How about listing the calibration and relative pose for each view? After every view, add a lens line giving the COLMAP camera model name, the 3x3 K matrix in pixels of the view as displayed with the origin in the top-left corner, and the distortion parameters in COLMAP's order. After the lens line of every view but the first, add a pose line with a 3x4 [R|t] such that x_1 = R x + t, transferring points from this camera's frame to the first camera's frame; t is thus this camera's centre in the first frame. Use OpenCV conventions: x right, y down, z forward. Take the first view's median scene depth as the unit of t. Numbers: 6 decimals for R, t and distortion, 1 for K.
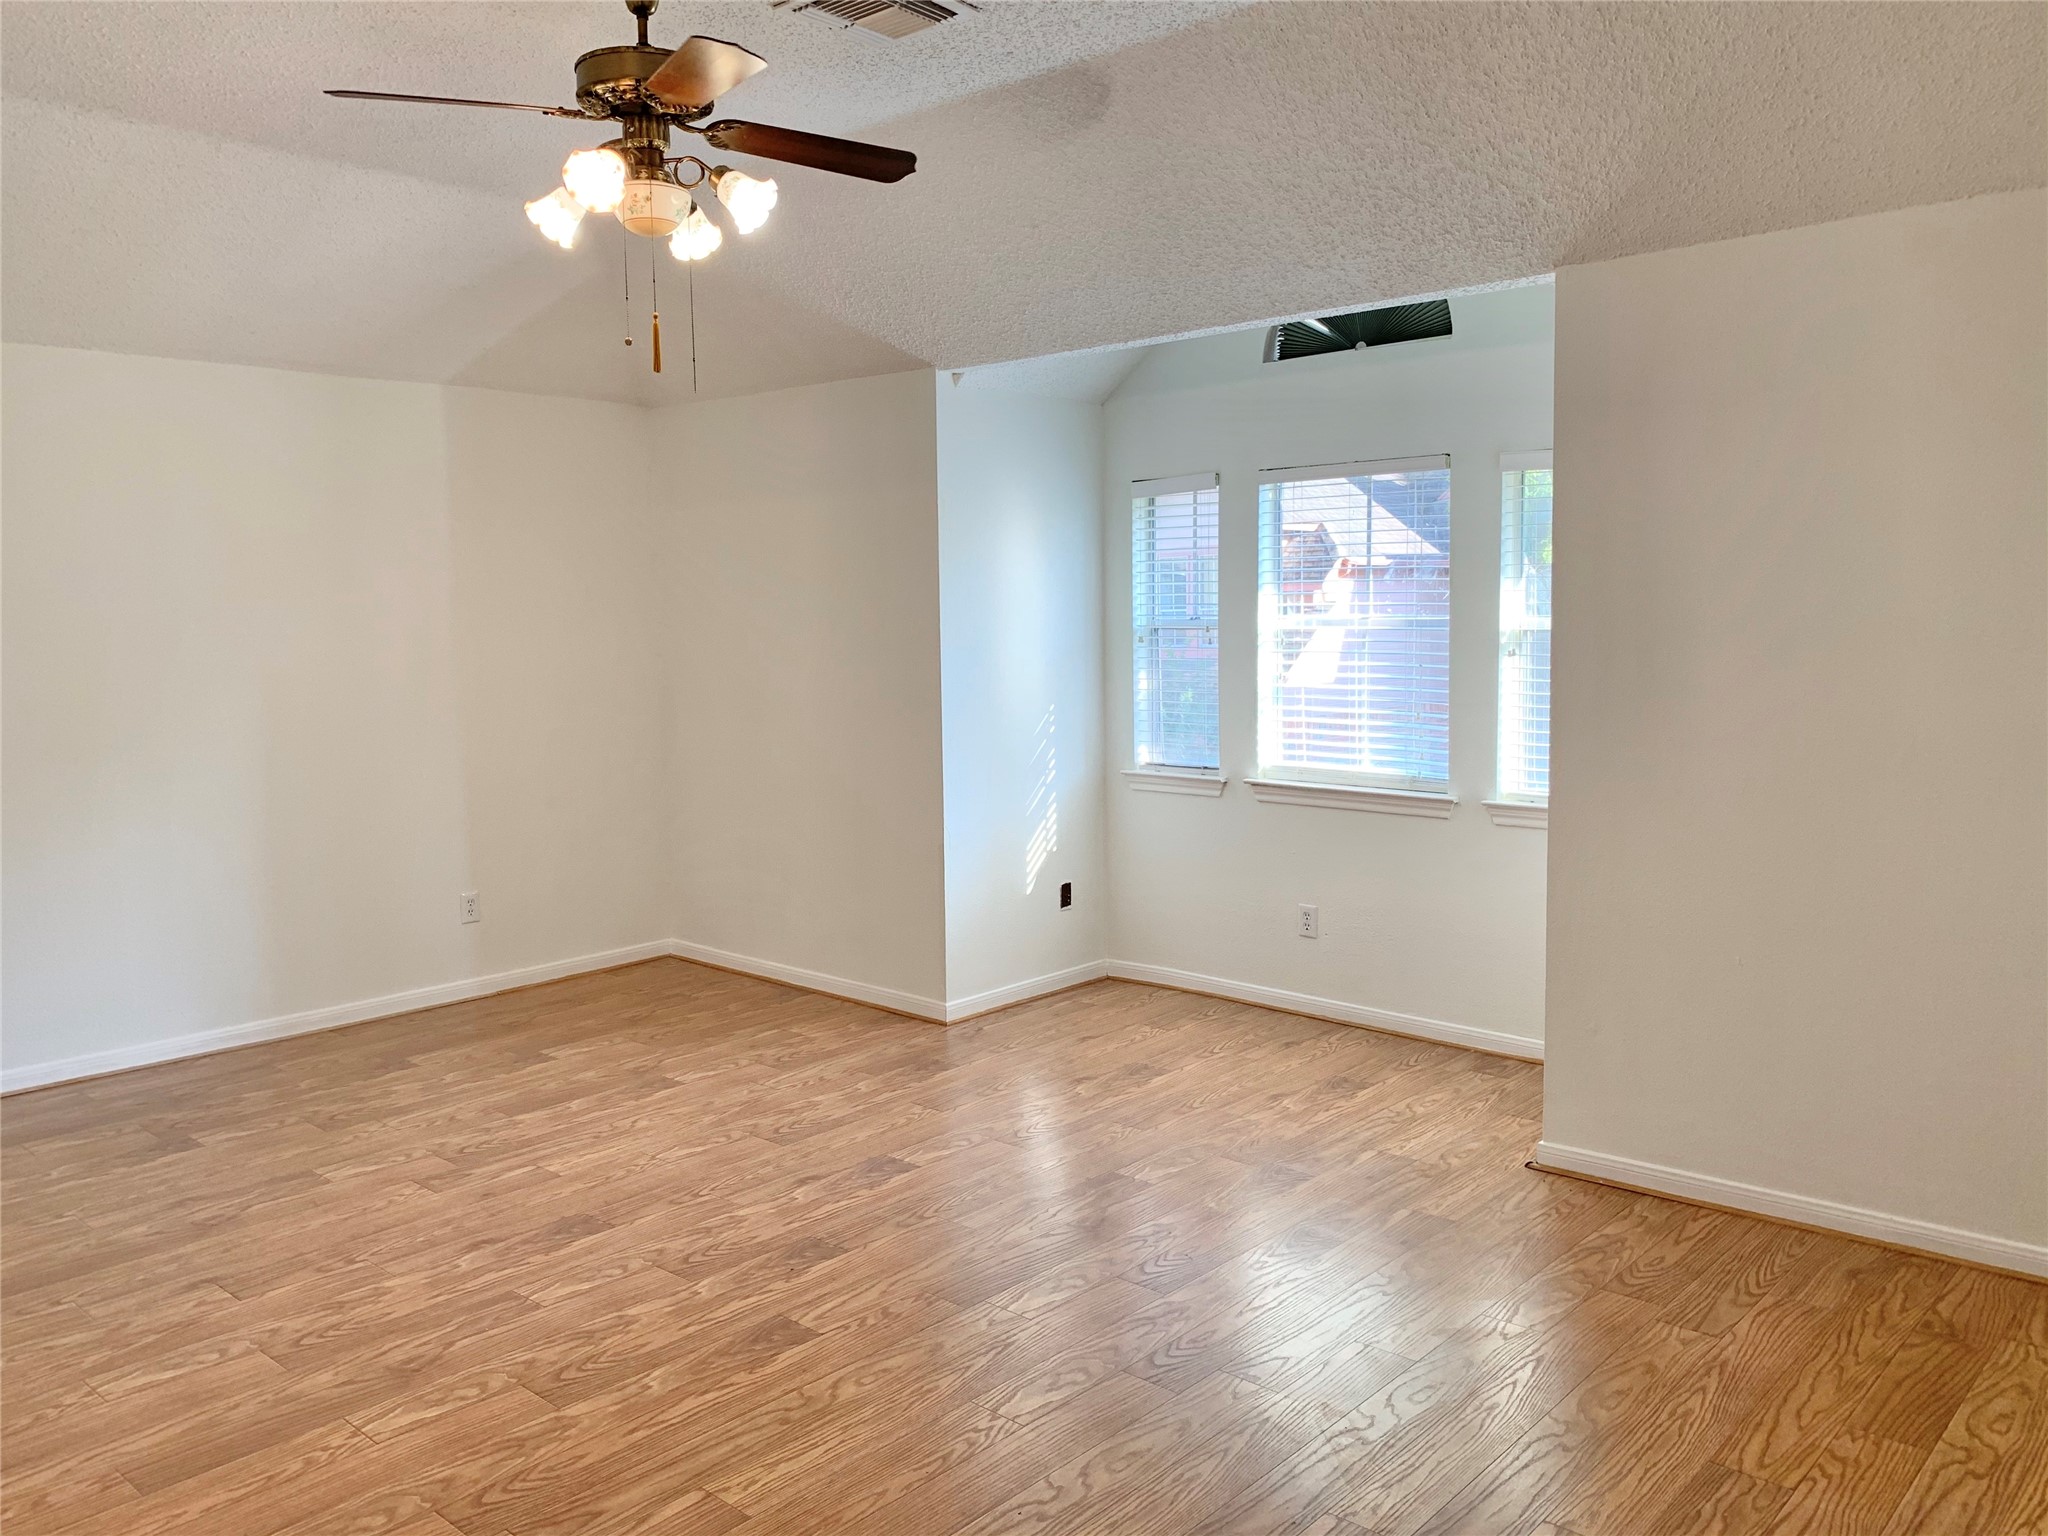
lens RADIAL K [[1544.5, 0, 1020.5], [0, 1544.5, 768.4], [0, 0, 1]] dist [0.054575, -0.066420]
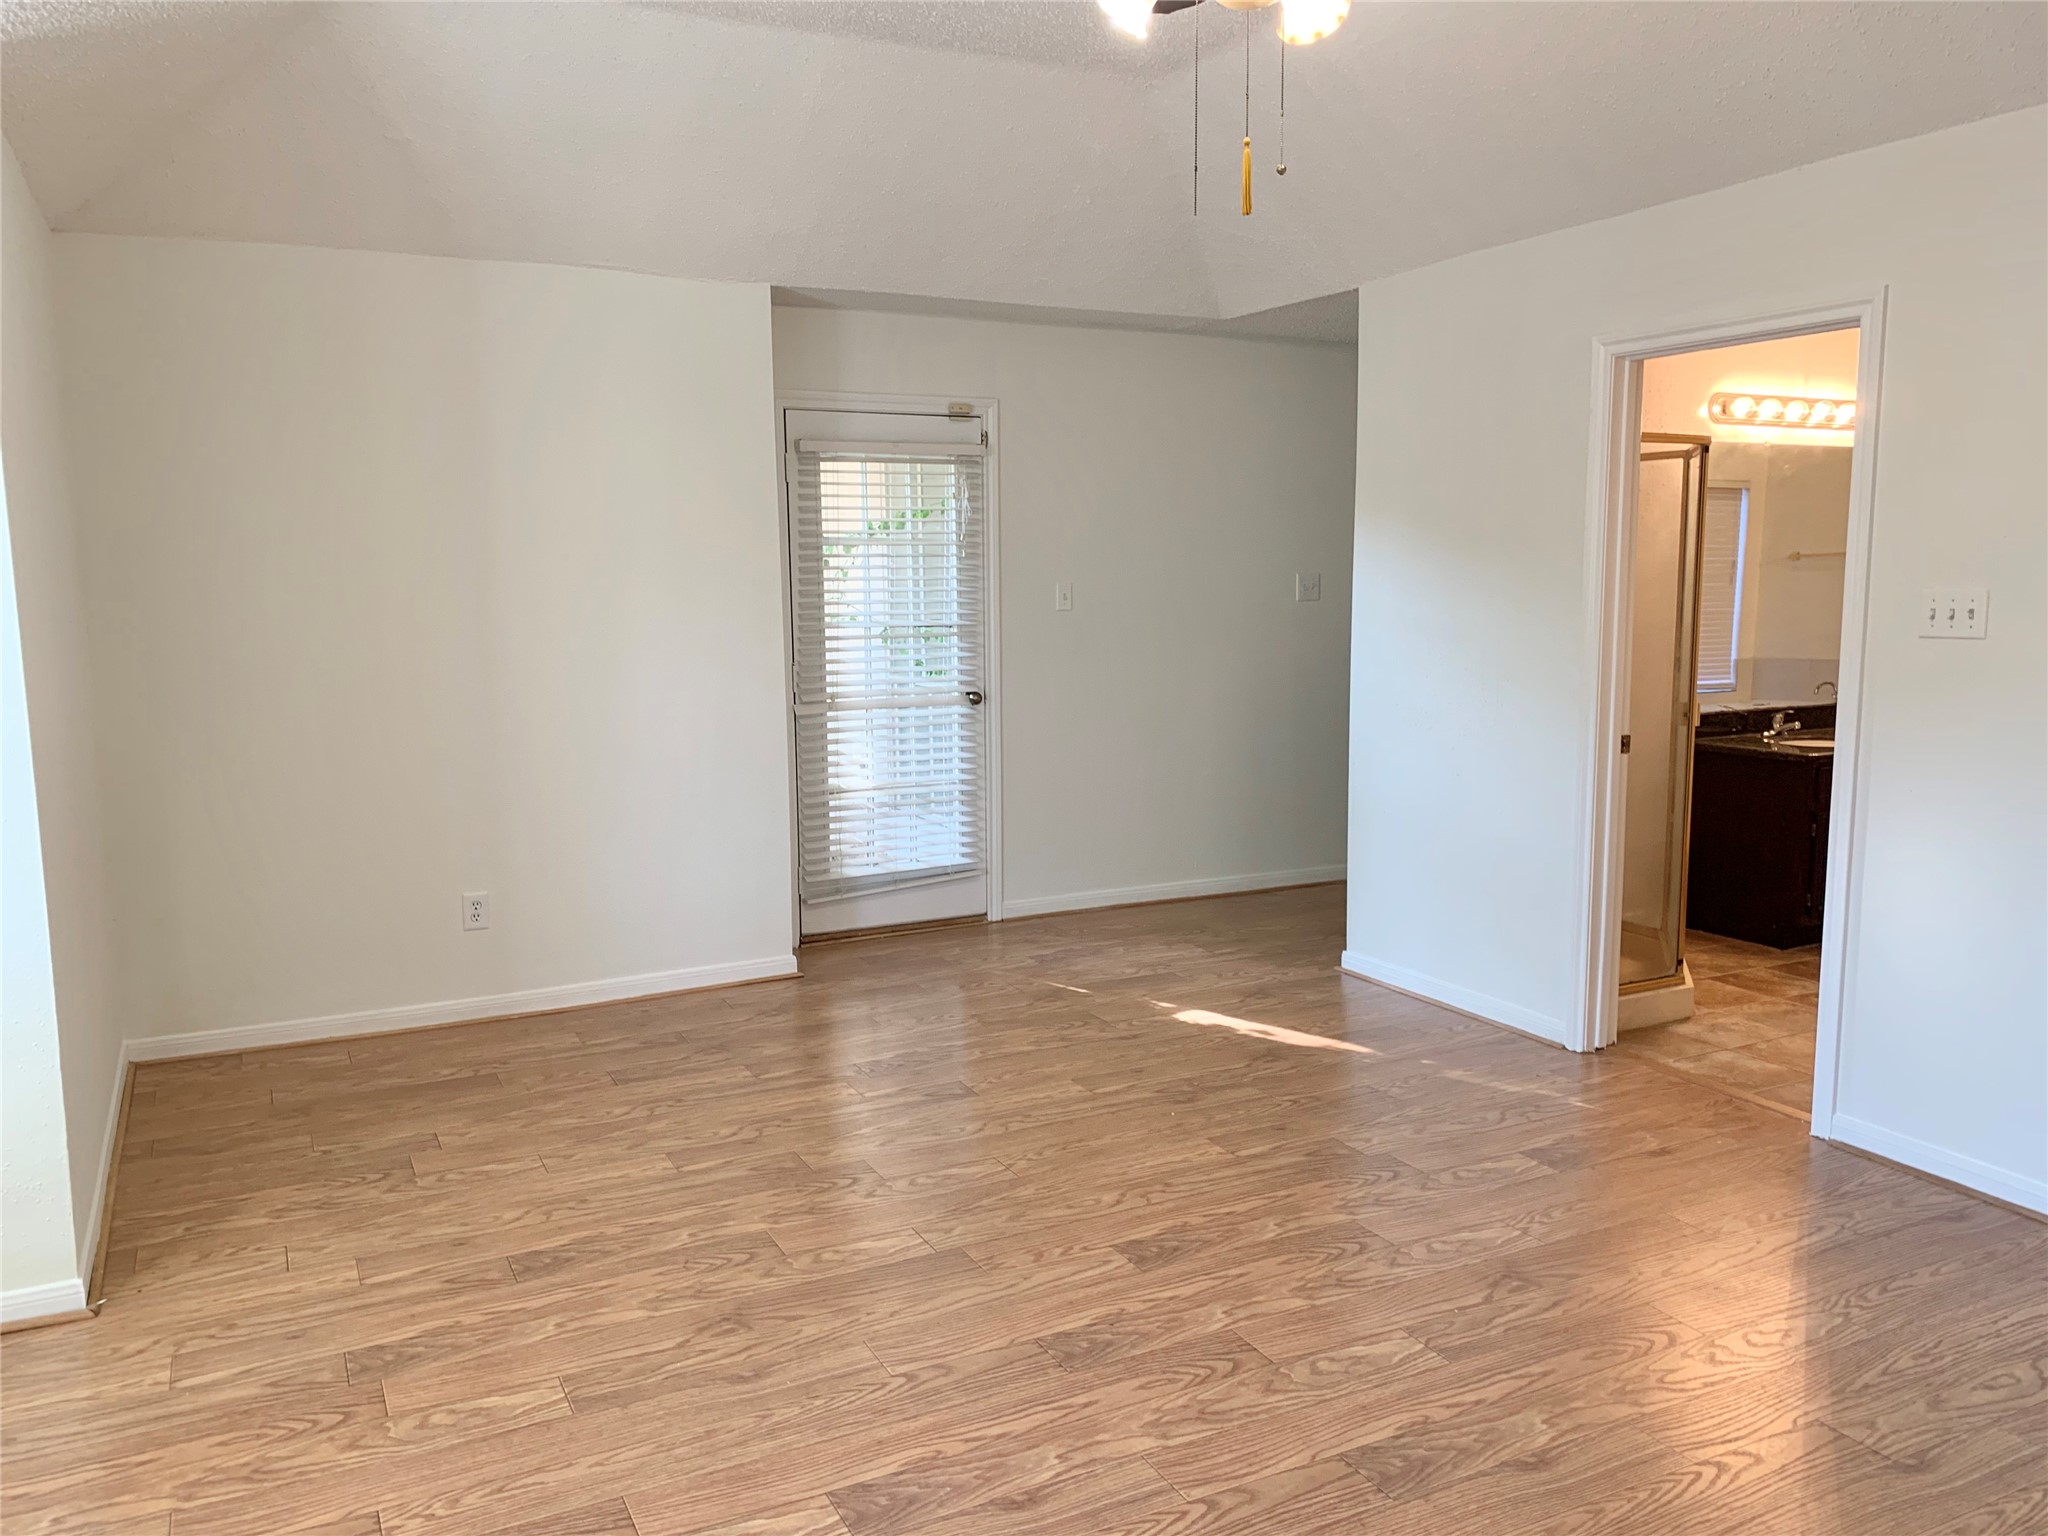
lens RADIAL K [[1544.5, 0, 1026.2], [0, 1544.5, 769.0], [0, 0, 1]] dist [0.054575, -0.066420]
pose [[-0.930017, -0.025606, 0.366624, -0.424165], [0.059985, 0.973616, 0.220166, -0.159225], [-0.362589, 0.226750, -0.903943, 1.798090]]
